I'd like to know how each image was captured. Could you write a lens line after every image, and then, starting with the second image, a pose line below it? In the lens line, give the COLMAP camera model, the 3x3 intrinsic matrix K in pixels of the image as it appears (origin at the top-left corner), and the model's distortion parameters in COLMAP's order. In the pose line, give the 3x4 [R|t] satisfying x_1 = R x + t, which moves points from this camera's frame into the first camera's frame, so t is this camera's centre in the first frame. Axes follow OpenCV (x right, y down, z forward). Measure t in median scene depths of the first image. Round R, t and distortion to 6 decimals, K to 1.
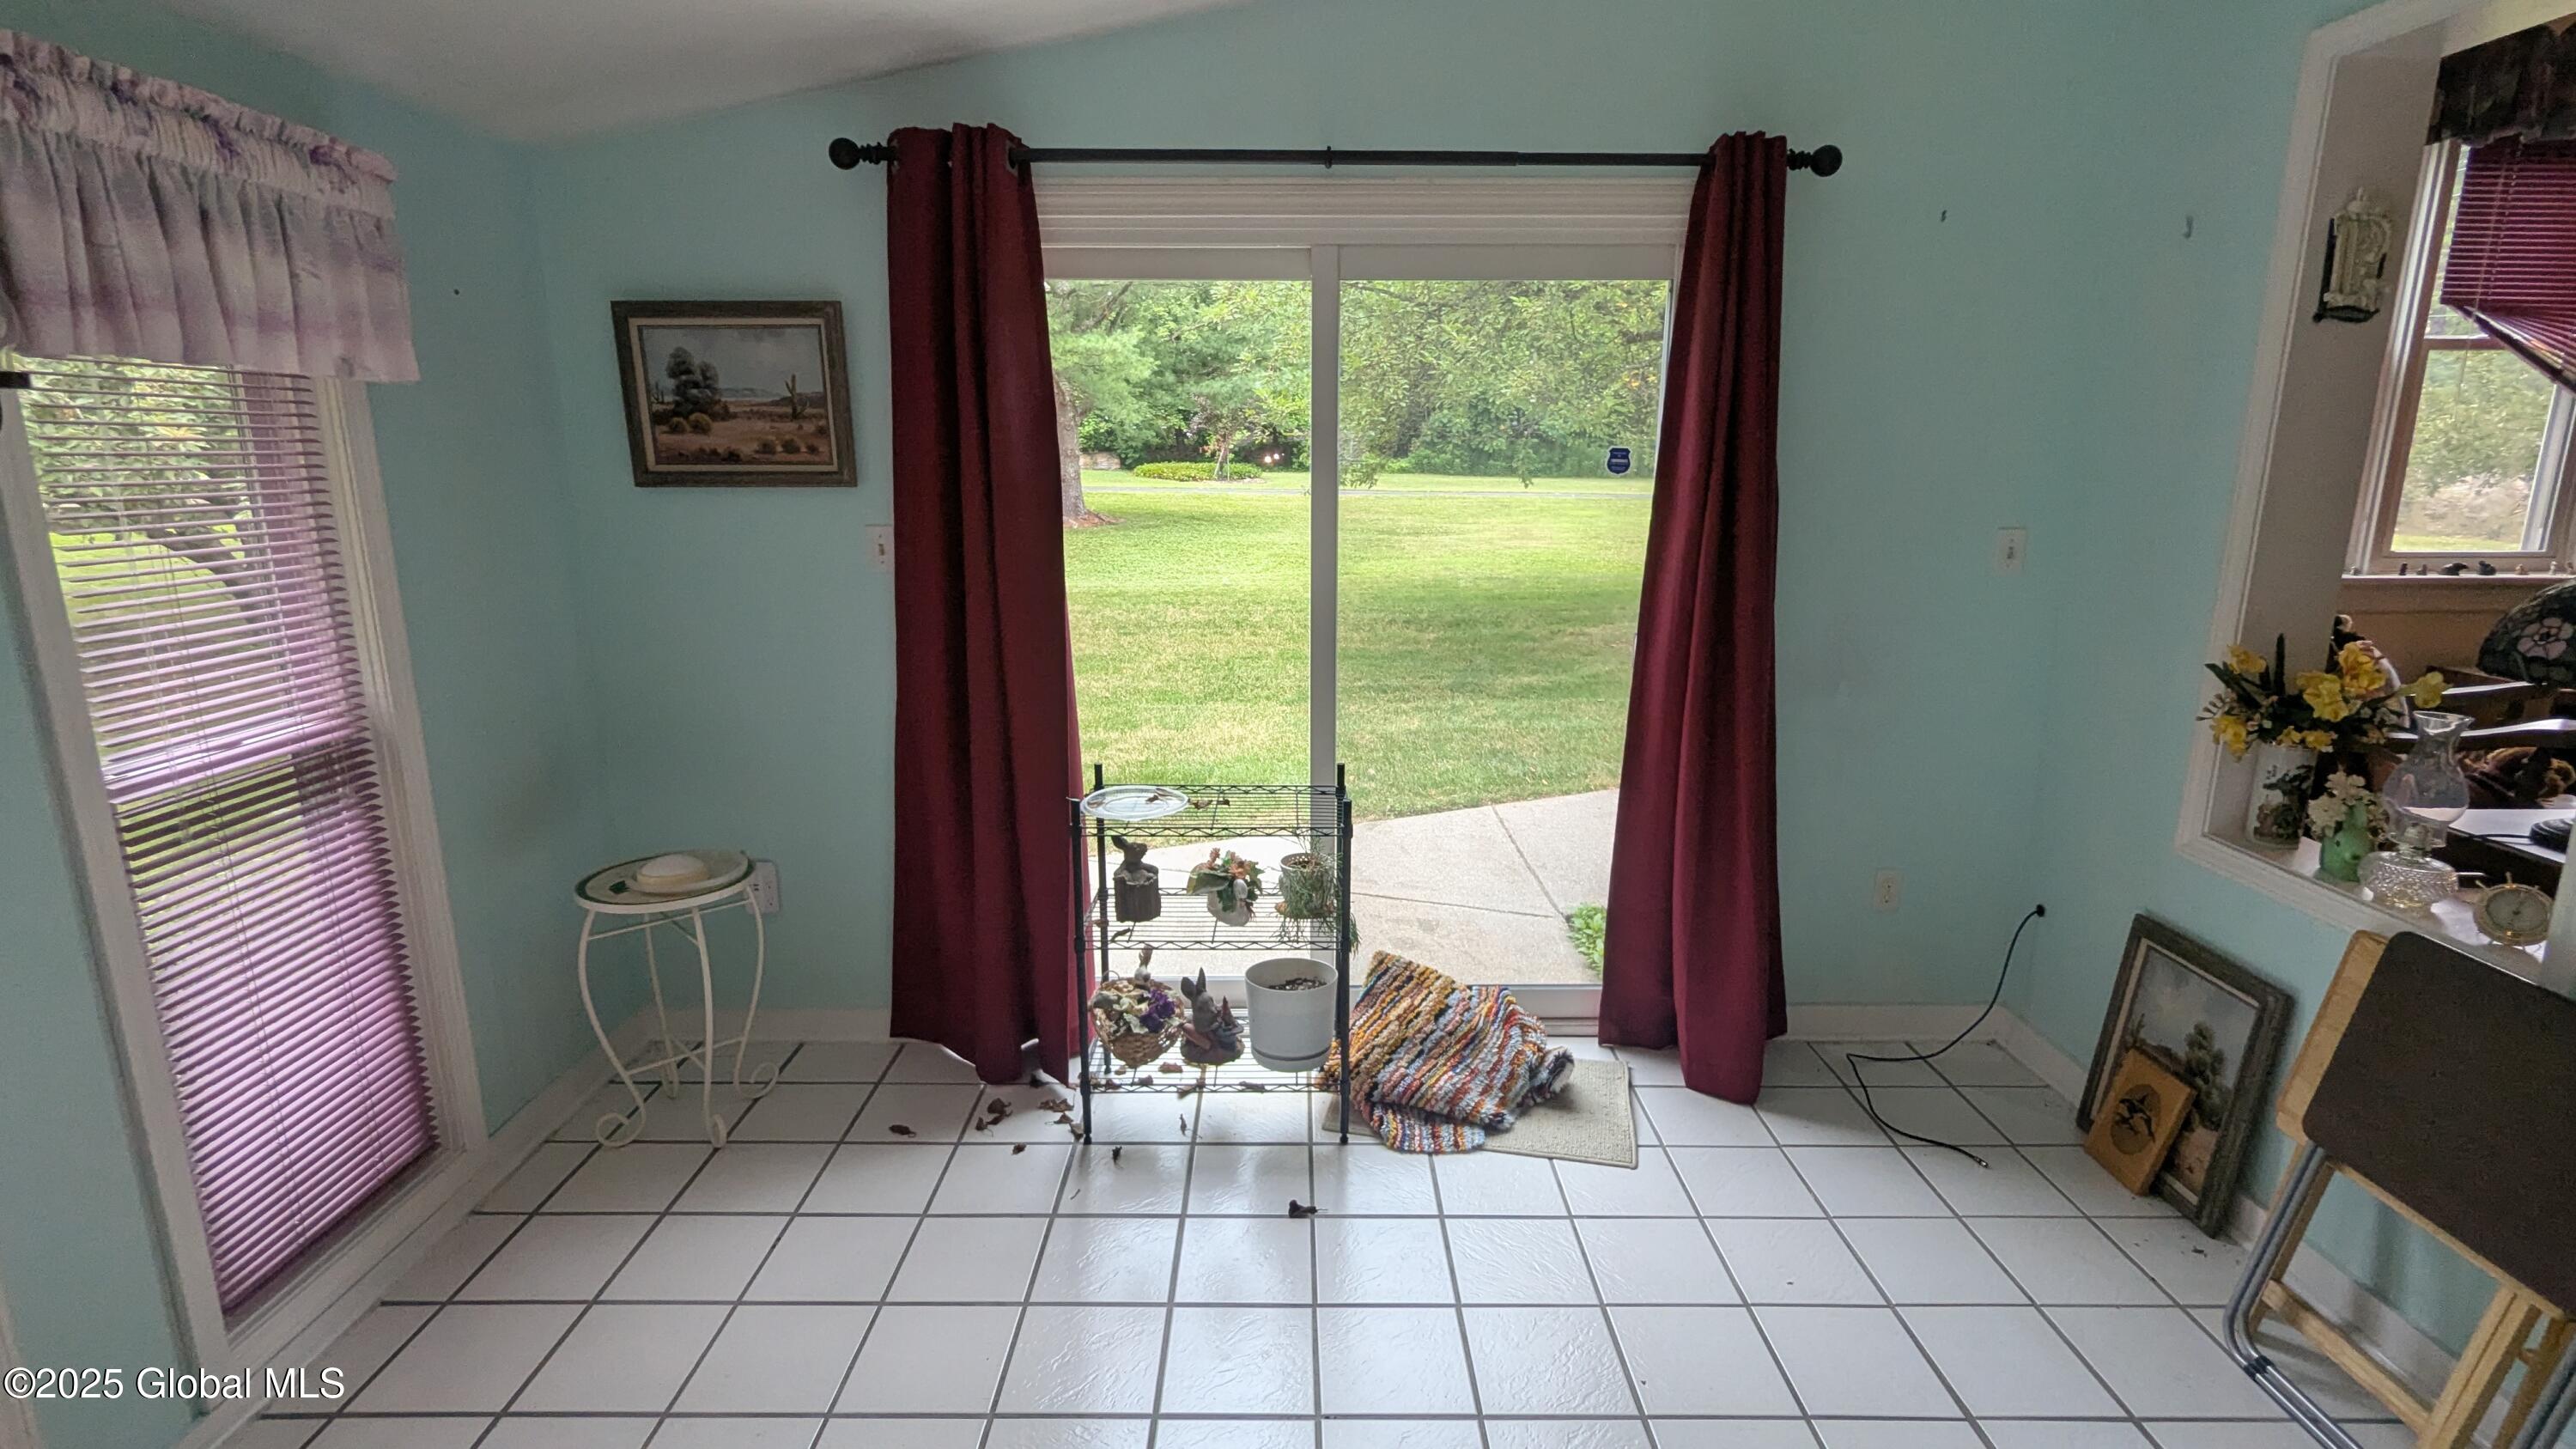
lens RADIAL K [[1221.1, 0, 1283.2], [0, 1221.1, 724.2], [0, 0, 1]] dist [-0.002330, 0.001721]
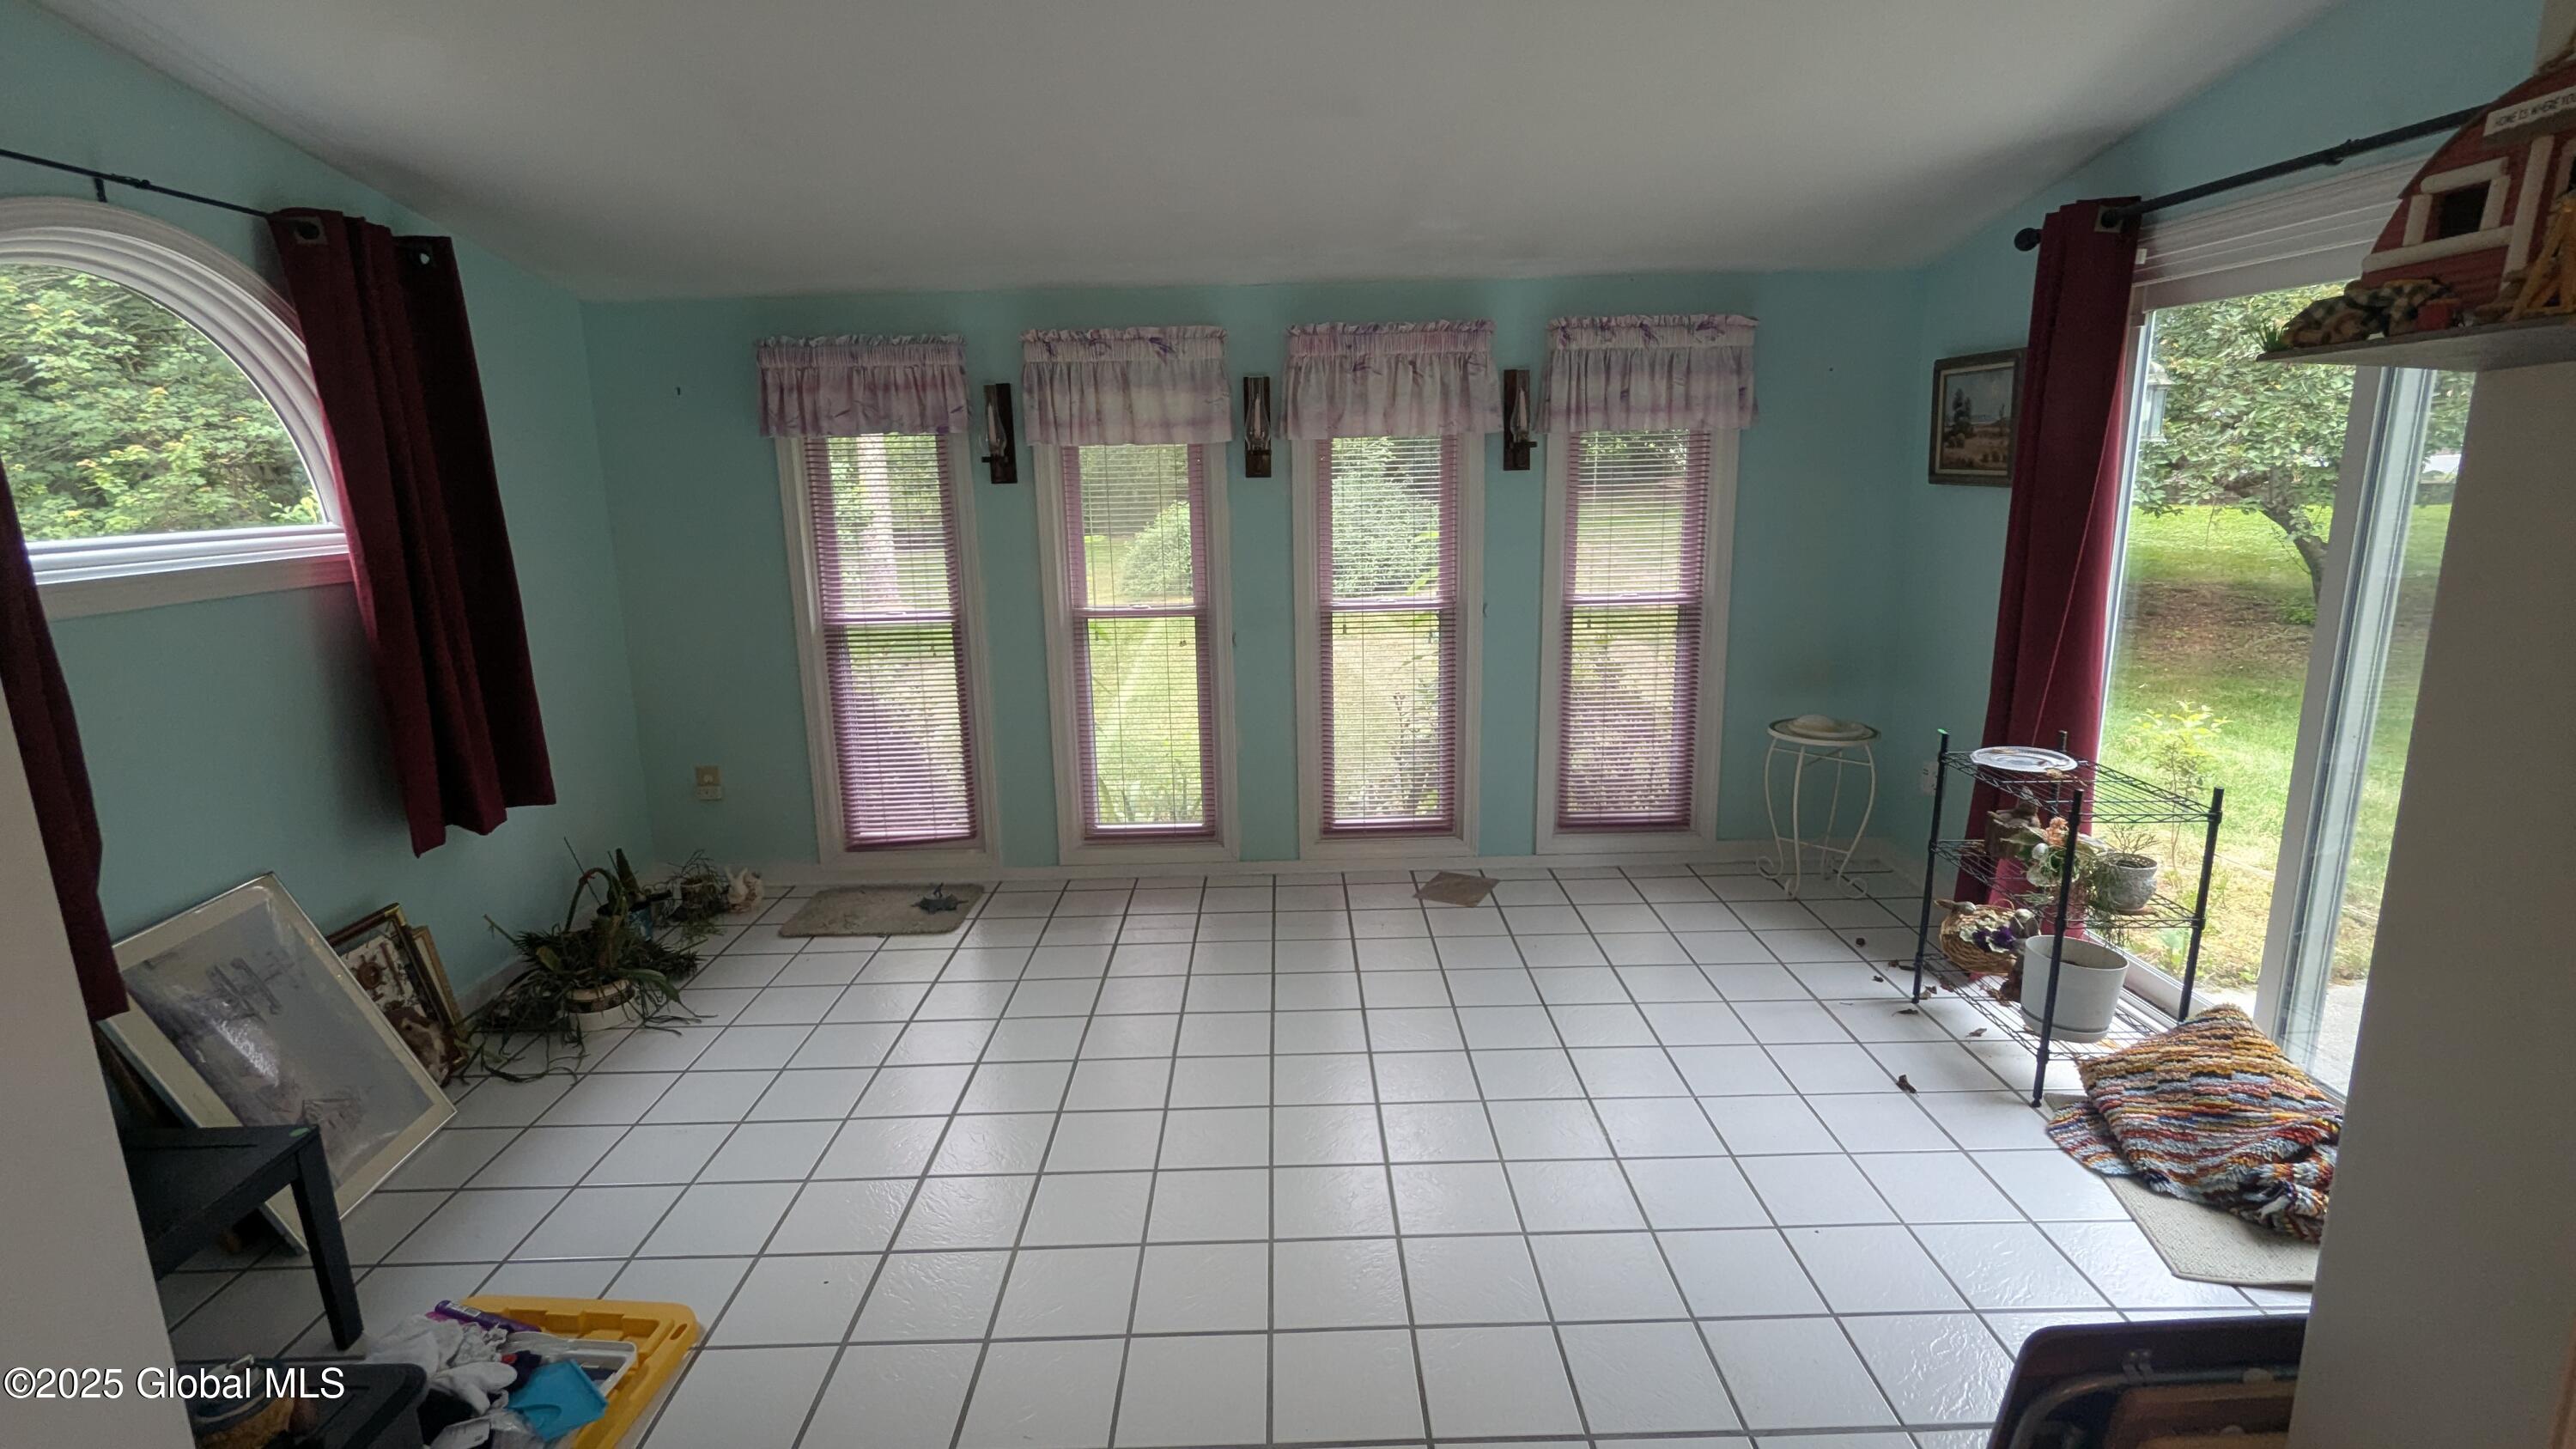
lens RADIAL K [[1221.1, 0, 1289.3], [0, 1221.1, 725.9], [0, 0, 1]] dist [-0.002330, 0.001721]
pose [[0.004905, 0.217379, -0.976075, 1.064932], [-0.194544, 0.957644, 0.212297, -0.083853], [0.980882, 0.188848, 0.046987, 0.246306]]
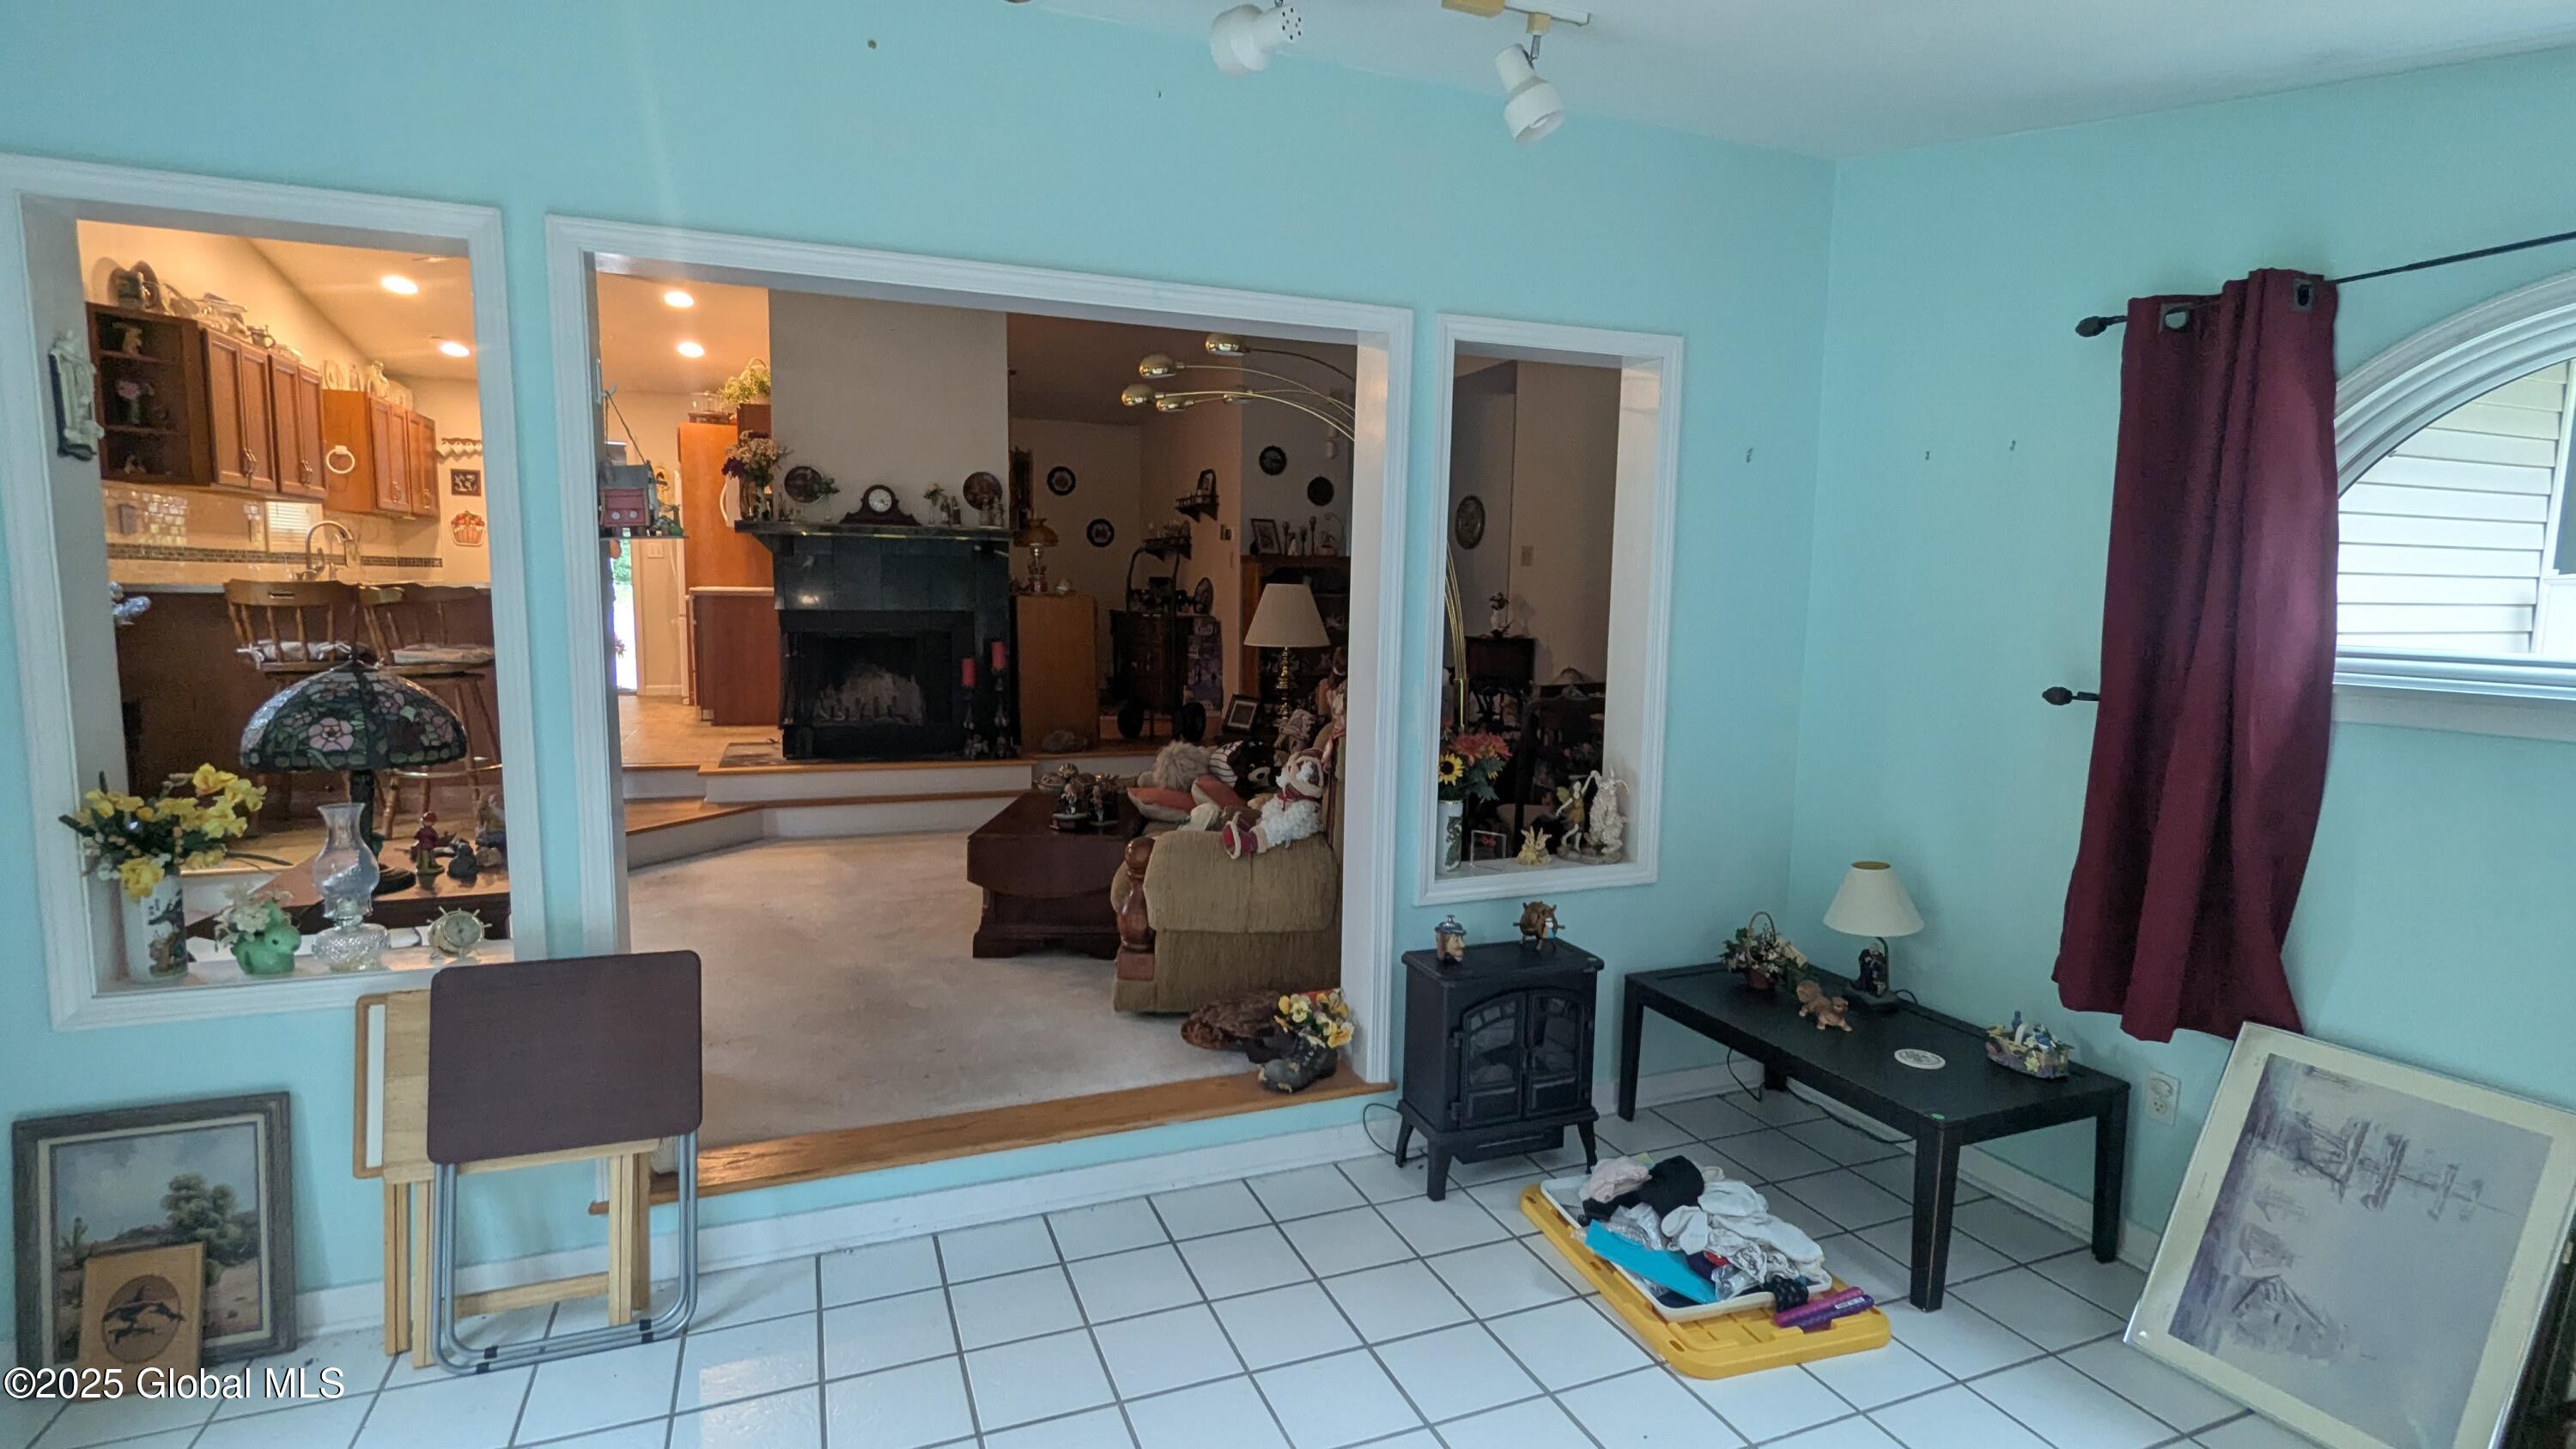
lens RADIAL K [[1221.1, 0, 1274.0], [0, 1221.1, 721.1], [0, 0, 1]] dist [-0.002330, 0.001721]
pose [[-0.371455, -0.107550, 0.922201, -0.398070], [0.187431, 0.964132, 0.187936, -0.114887], [-0.909335, 0.242659, -0.337974, 0.448309]]
